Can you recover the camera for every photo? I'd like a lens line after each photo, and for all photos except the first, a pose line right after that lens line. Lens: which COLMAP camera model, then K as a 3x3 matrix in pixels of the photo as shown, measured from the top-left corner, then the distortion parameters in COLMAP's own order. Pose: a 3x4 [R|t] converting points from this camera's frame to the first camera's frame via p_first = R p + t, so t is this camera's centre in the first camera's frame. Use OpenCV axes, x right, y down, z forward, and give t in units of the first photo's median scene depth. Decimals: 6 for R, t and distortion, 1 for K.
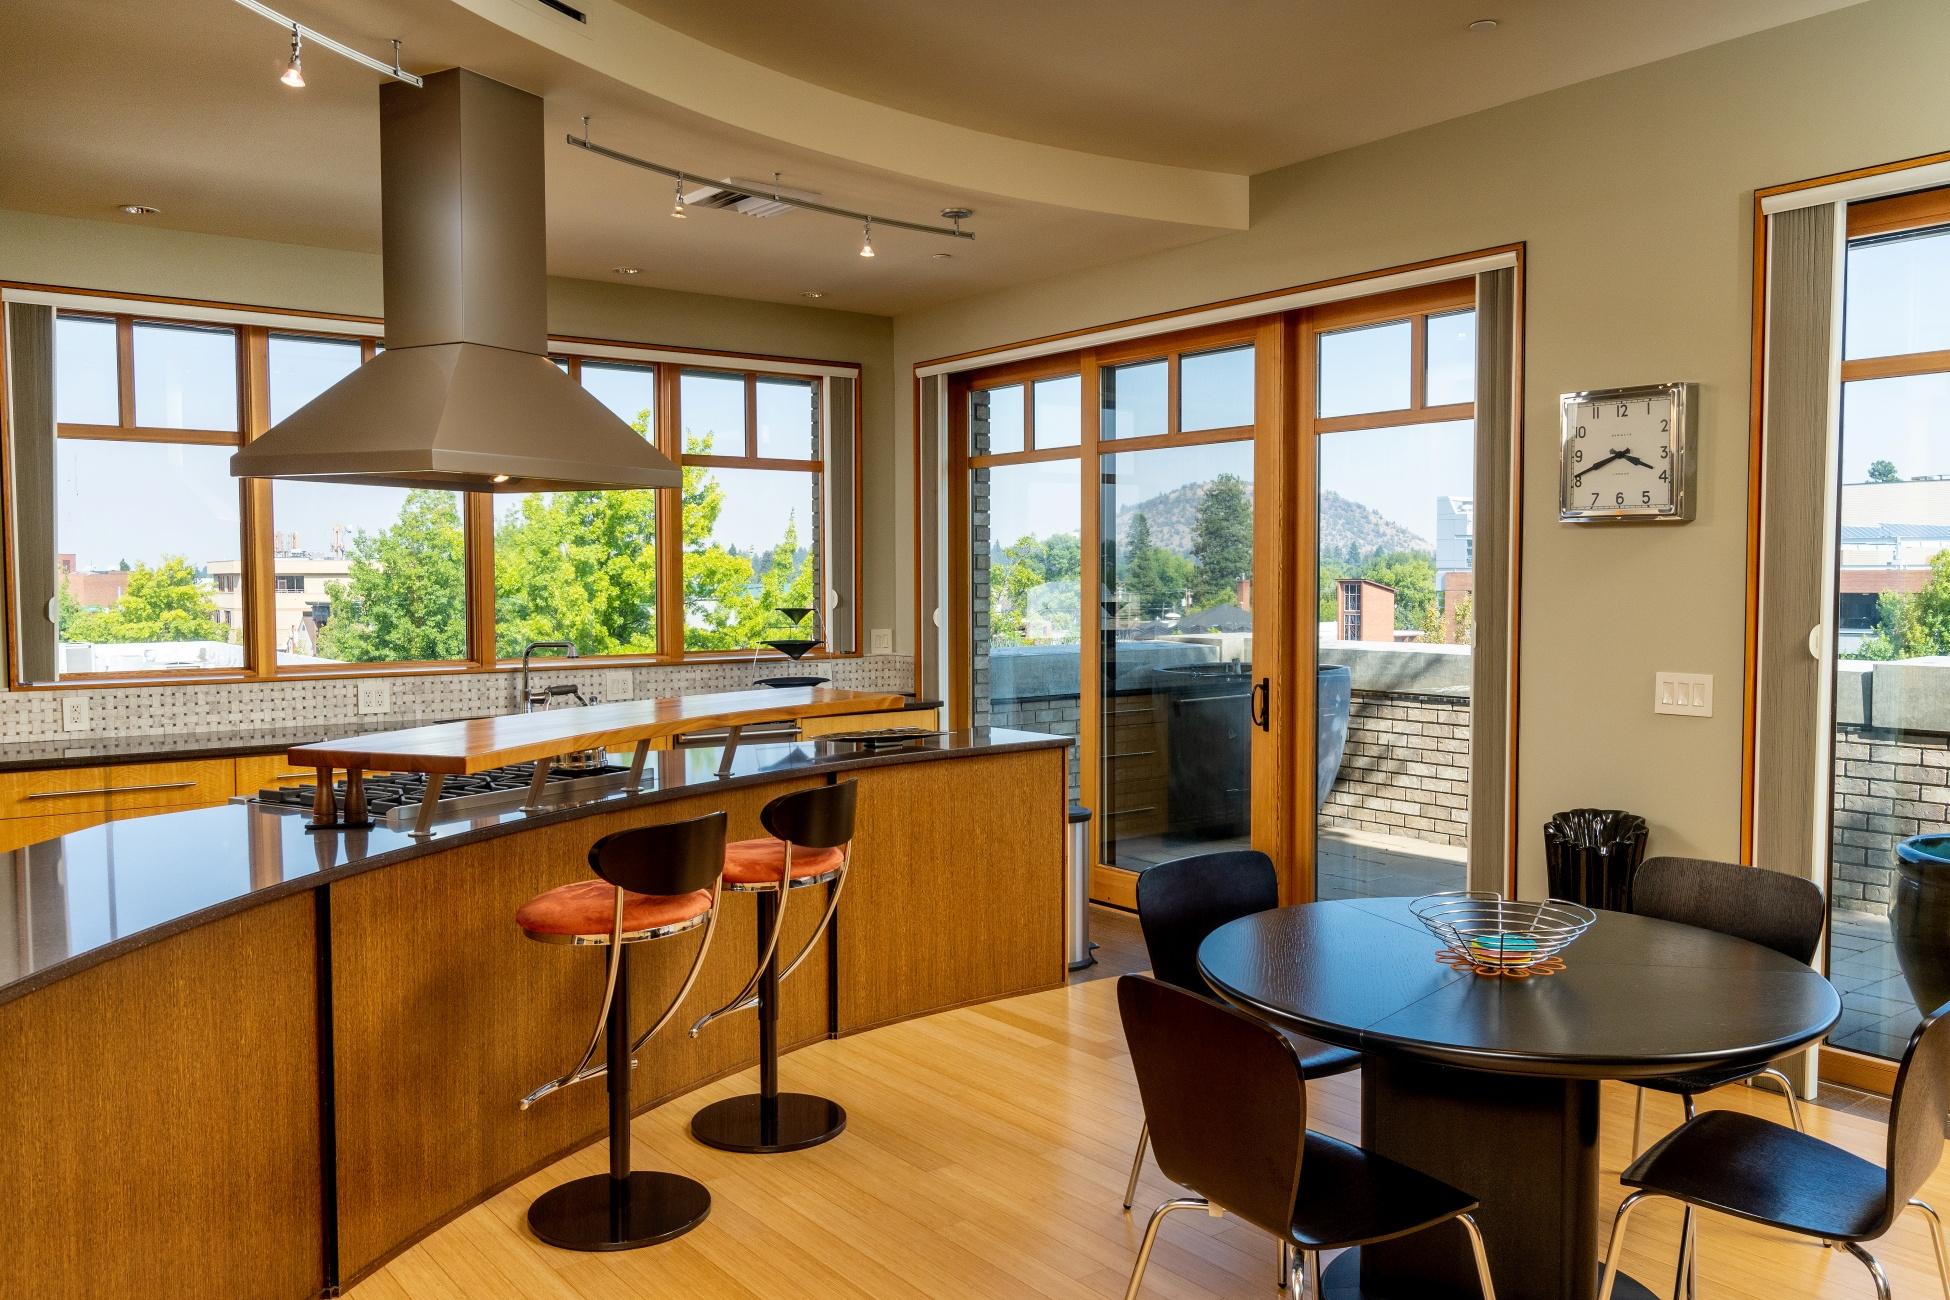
lens RADIAL K [[1518.9, 0, 950.5], [0, 1518.9, 650.8], [0, 0, 1]] dist [0.043343, -0.000255]
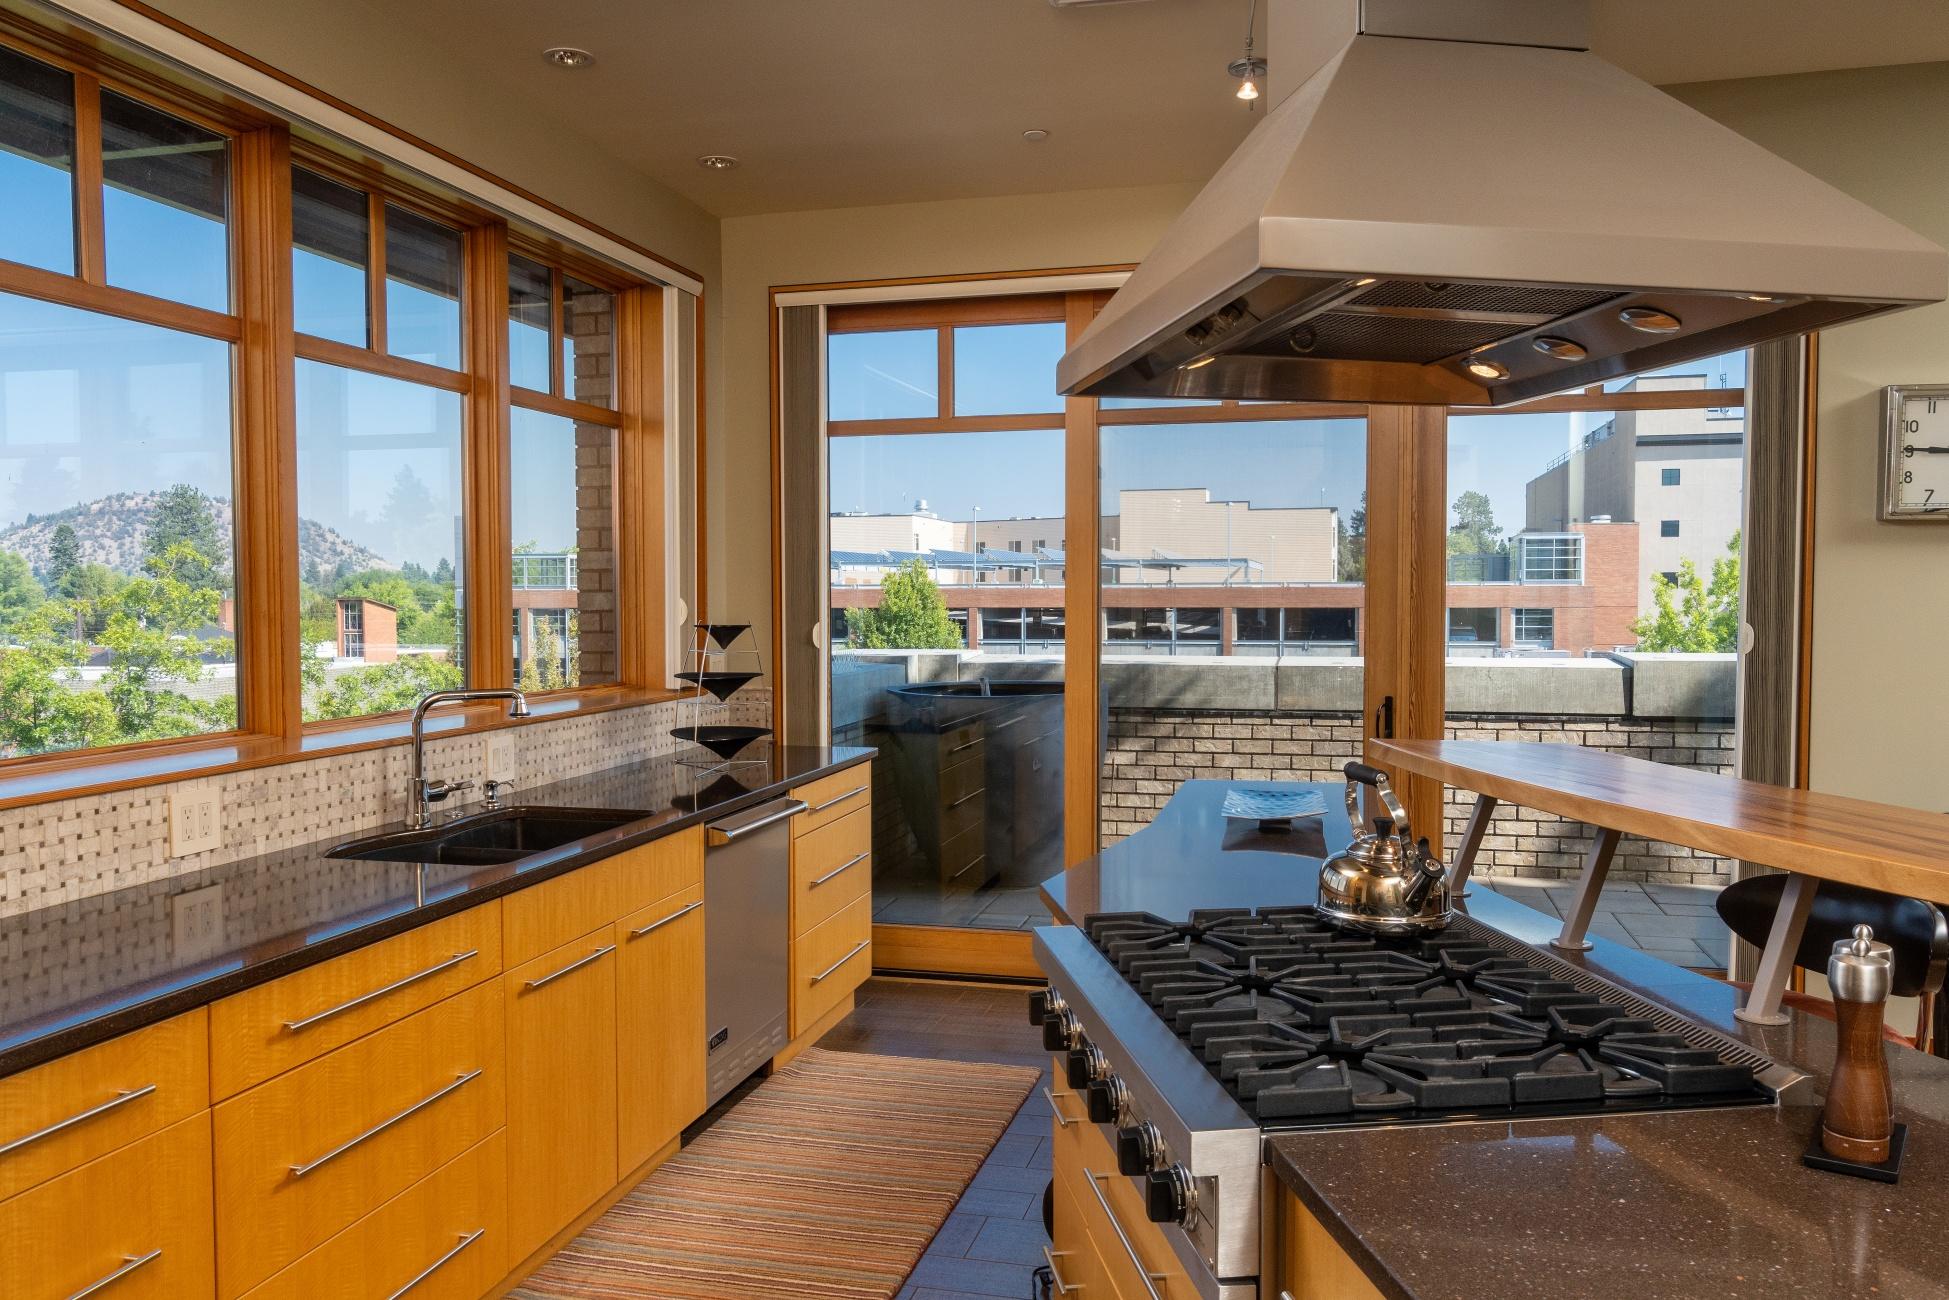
lens RADIAL K [[1444.6, 0, 974.5], [0, 1444.6, 650.0], [0, 0, 1]] dist [-0.004447, 0.002499]
pose [[0.779826, -0.023794, 0.625544, -0.444947], [0.030653, 0.999530, -0.000194, -0.014274], [-0.625245, 0.019326, 0.780189, 0.469518]]
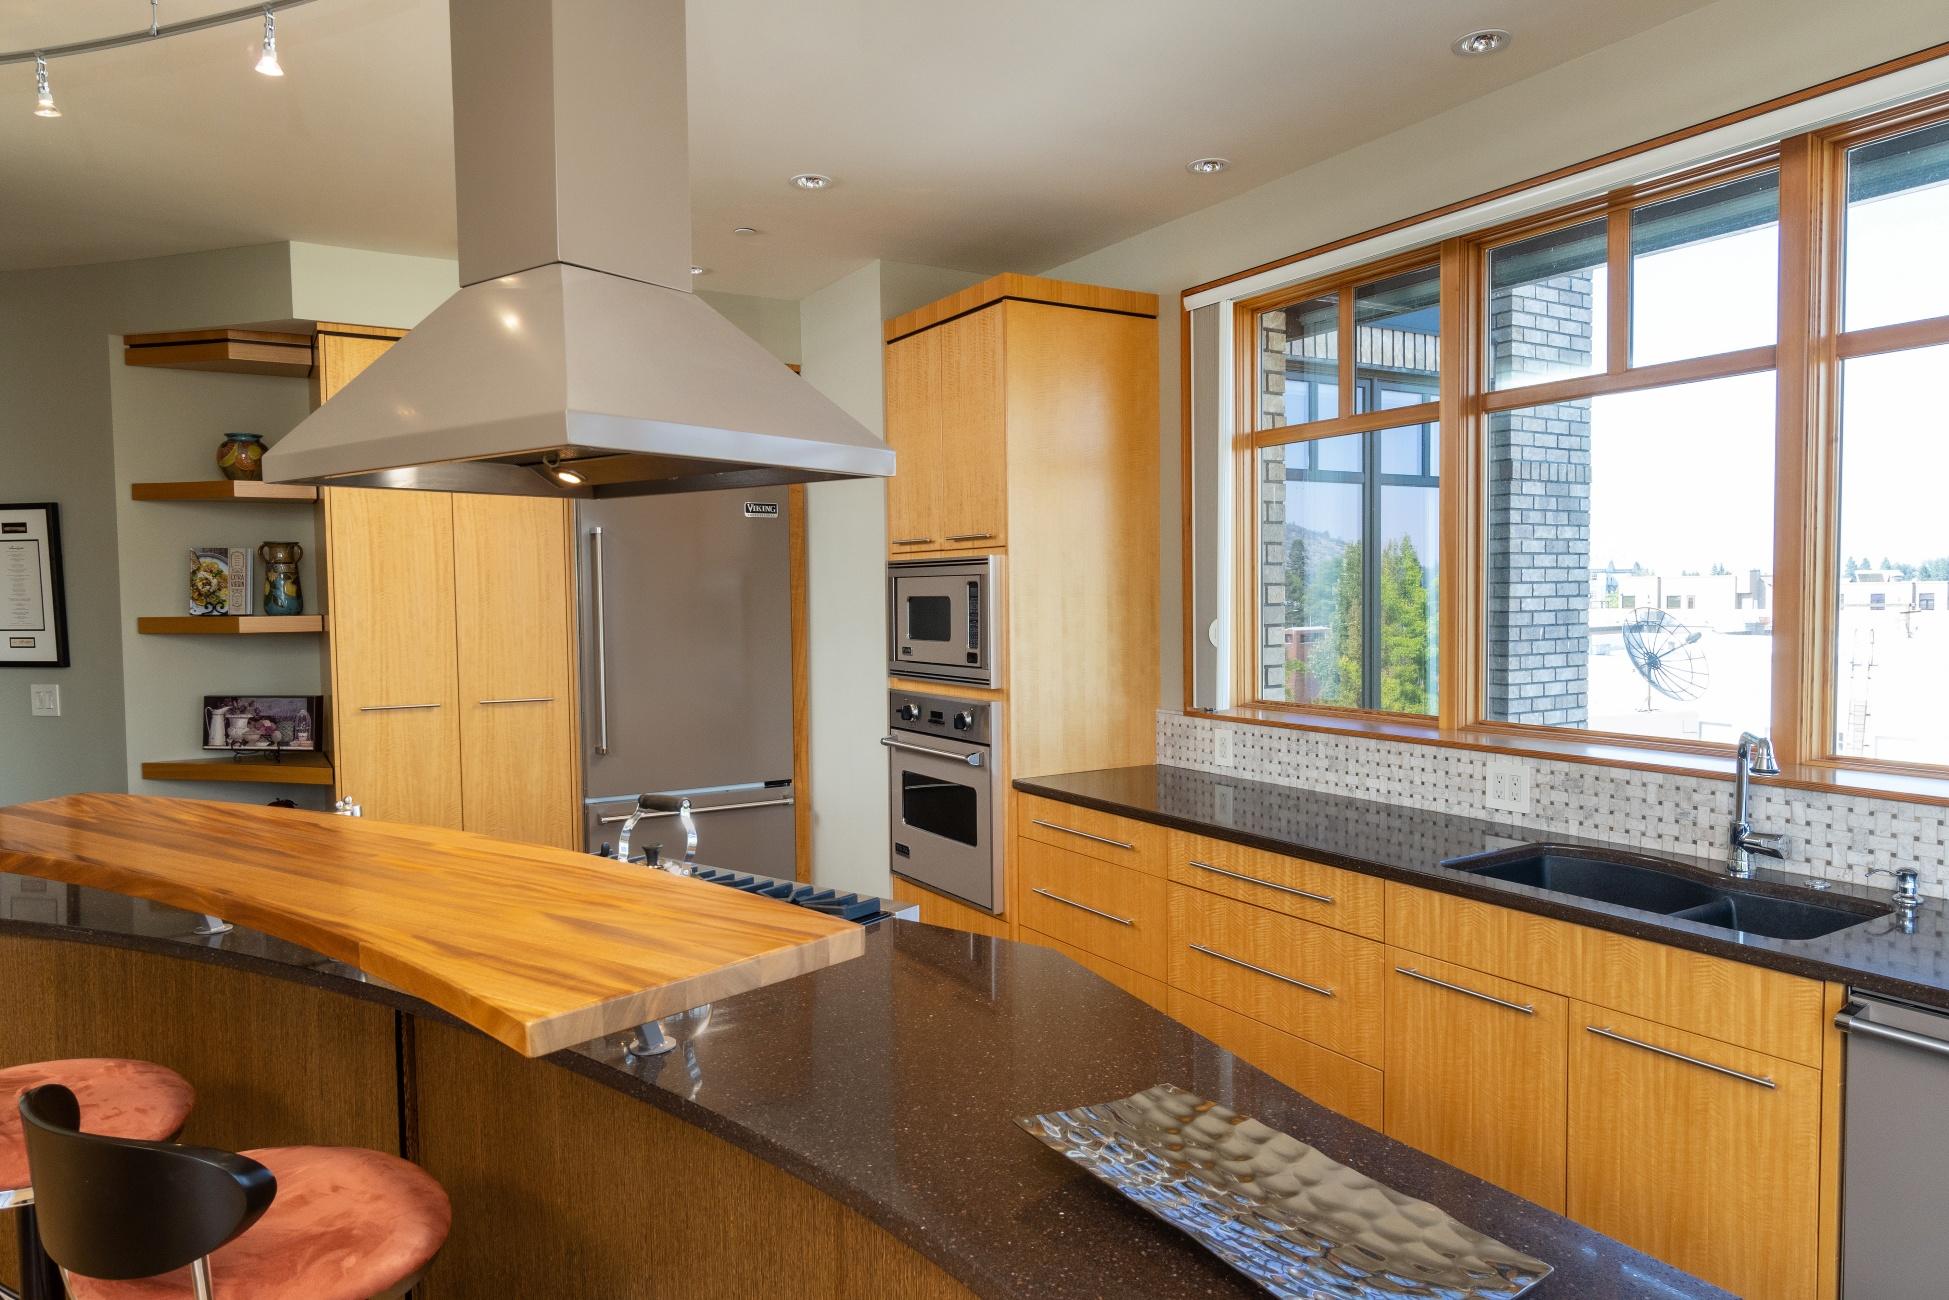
lens RADIAL K [[1236.9, 0, 974.5], [0, 1236.9, 650.0], [0, 0, 1]] dist [-0.001768, -0.001177]
pose [[-0.099838, 0.050240, -0.993735, 0.146511], [-0.036117, 0.997883, 0.054078, -0.043511], [0.994348, 0.041290, -0.097812, 0.785674]]
